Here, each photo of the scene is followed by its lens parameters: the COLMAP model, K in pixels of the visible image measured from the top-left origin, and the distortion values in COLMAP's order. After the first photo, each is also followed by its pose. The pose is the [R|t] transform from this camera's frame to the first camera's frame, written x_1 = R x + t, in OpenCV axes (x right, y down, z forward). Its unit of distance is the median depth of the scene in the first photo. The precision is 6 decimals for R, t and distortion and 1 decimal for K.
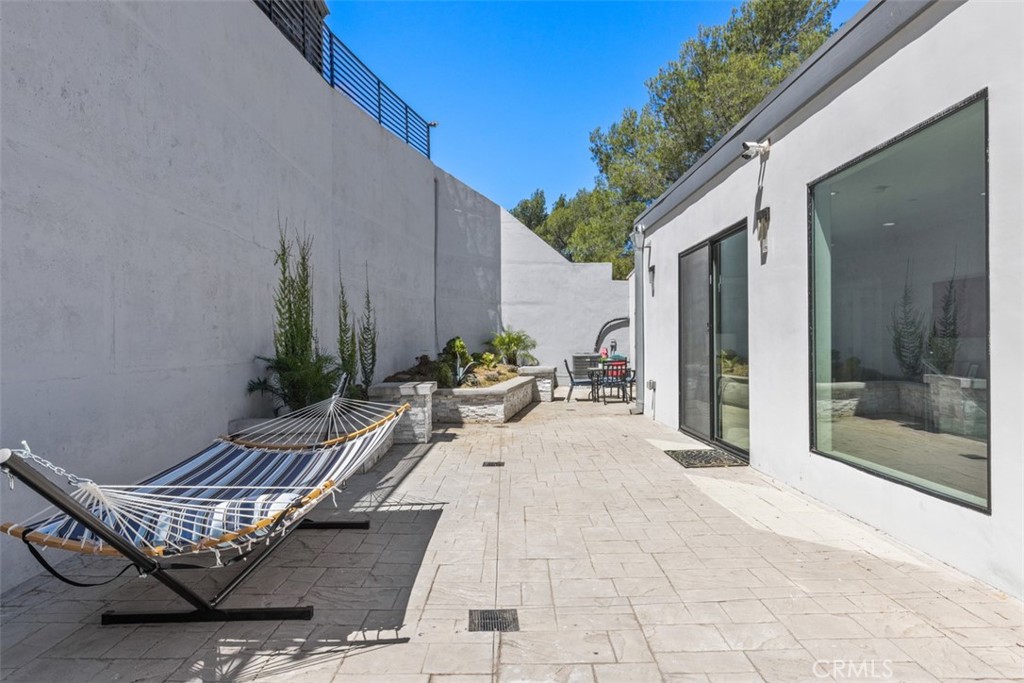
lens RADIAL K [[597.0, 0, 511.5], [0, 597.0, 347.8], [0, 0, 1]] dist [0.017744, 0.001742]
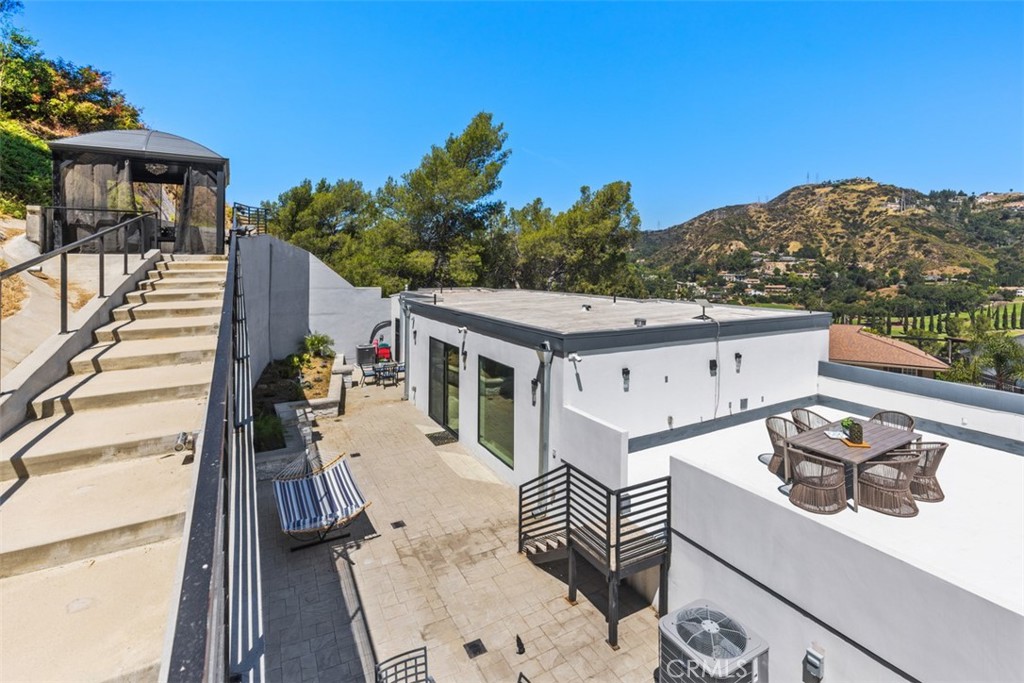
lens RADIAL K [[474.6, 0, 508.0], [0, 474.6, 274.4], [0, 0, 1]] dist [0.000766, -0.001632]
pose [[0.883075, 0.008835, 0.469149, -0.164841], [-0.013164, 0.999896, 0.005949, -0.228897], [-0.469048, -0.011429, 0.883099, -0.388488]]
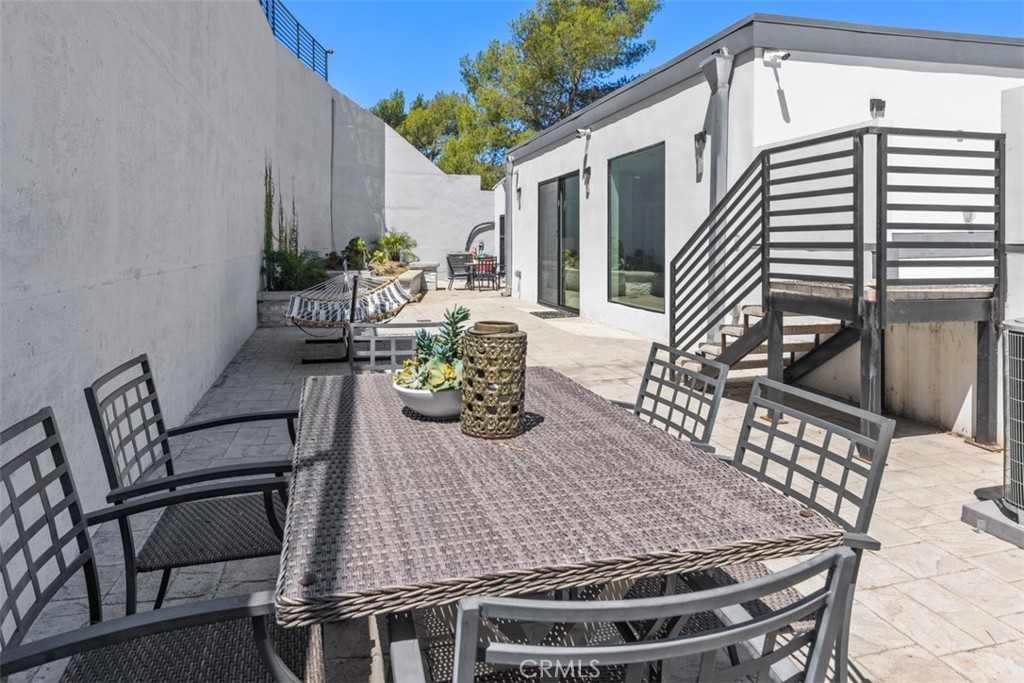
lens RADIAL K [[639.0, 0, 515.3], [0, 639.0, 257.8], [0, 0, 1]] dist [-0.006243, -0.002206]
pose [[0.968654, 0.004446, 0.248373, -0.092612], [-0.007941, 0.999883, 0.013072, 0.003489], [-0.248286, -0.014635, 0.968576, -0.285910]]
